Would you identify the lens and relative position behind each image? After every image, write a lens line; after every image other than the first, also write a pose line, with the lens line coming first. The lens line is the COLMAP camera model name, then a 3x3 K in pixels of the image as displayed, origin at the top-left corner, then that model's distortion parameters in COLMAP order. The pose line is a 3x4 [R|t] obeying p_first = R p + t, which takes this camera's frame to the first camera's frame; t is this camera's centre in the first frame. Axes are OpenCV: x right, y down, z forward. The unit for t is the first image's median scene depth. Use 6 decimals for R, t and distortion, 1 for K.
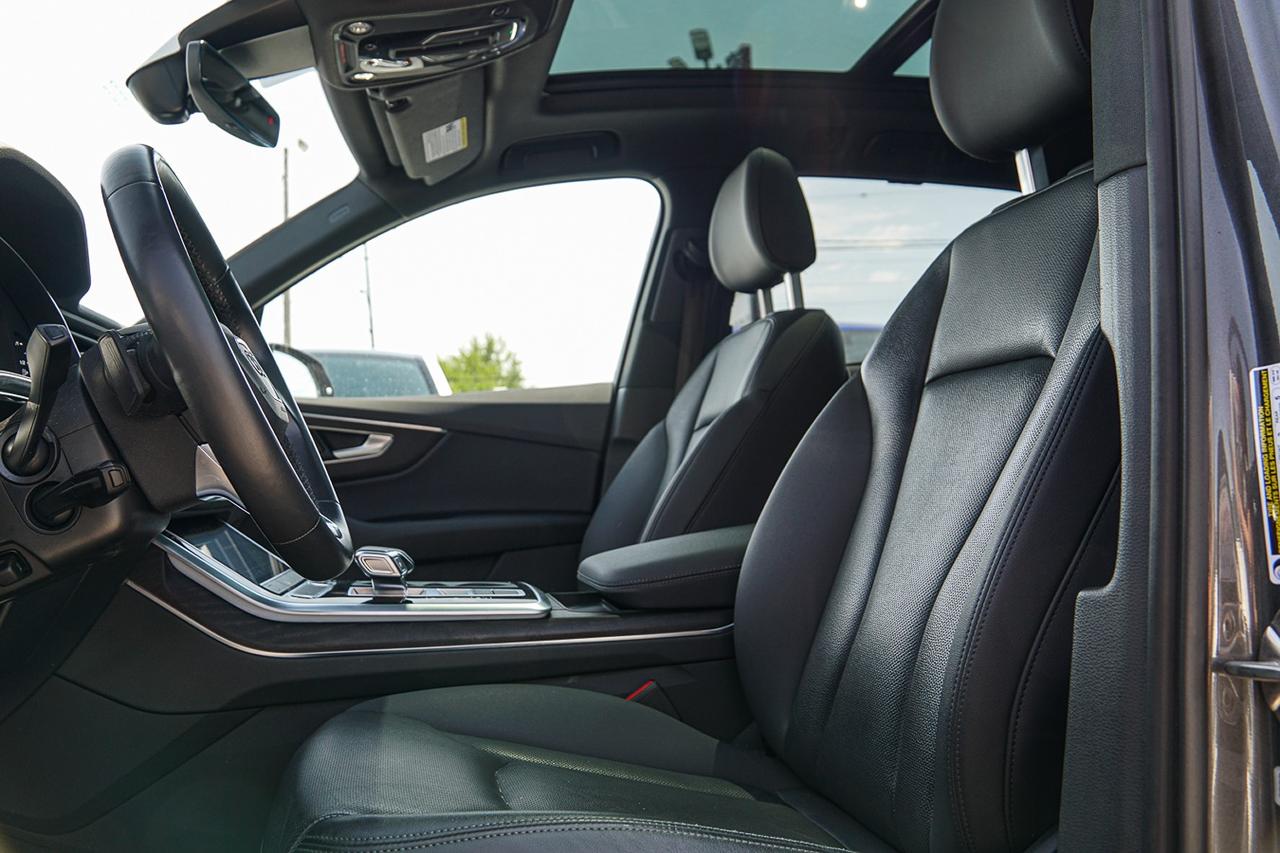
lens RADIAL K [[1035.8, 0, 640.0], [0, 1035.8, 426.5], [0, 0, 1]] dist [-0.136176, 0.099806]
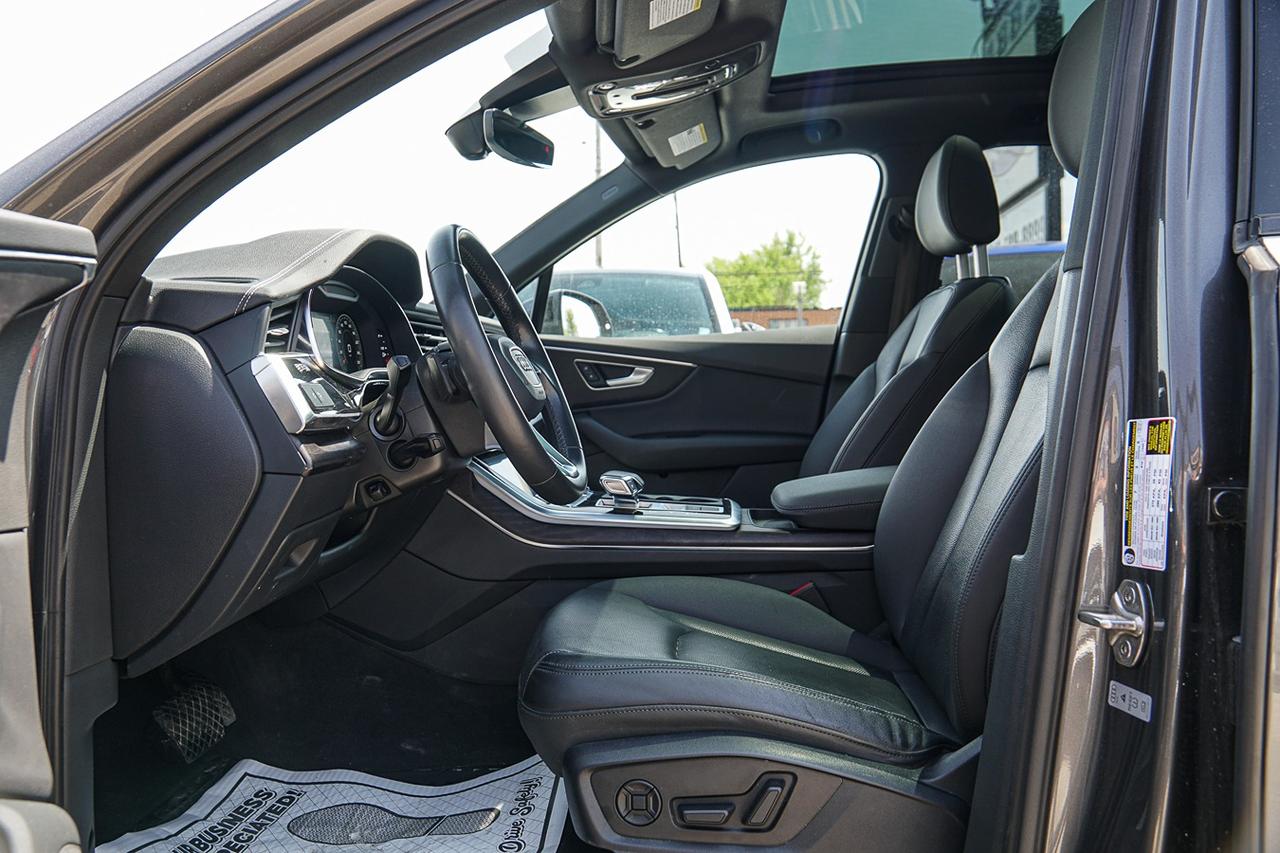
lens RADIAL K [[1001.7, 0, 640.0], [0, 1001.7, 426.5], [0, 0, 1]] dist [-0.131888, 0.107415]
pose [[0.956697, 0.042998, -0.287893, 0.124526], [-0.010969, 0.993653, 0.111954, -0.074364], [0.290879, -0.103948, 0.951096, -0.213343]]
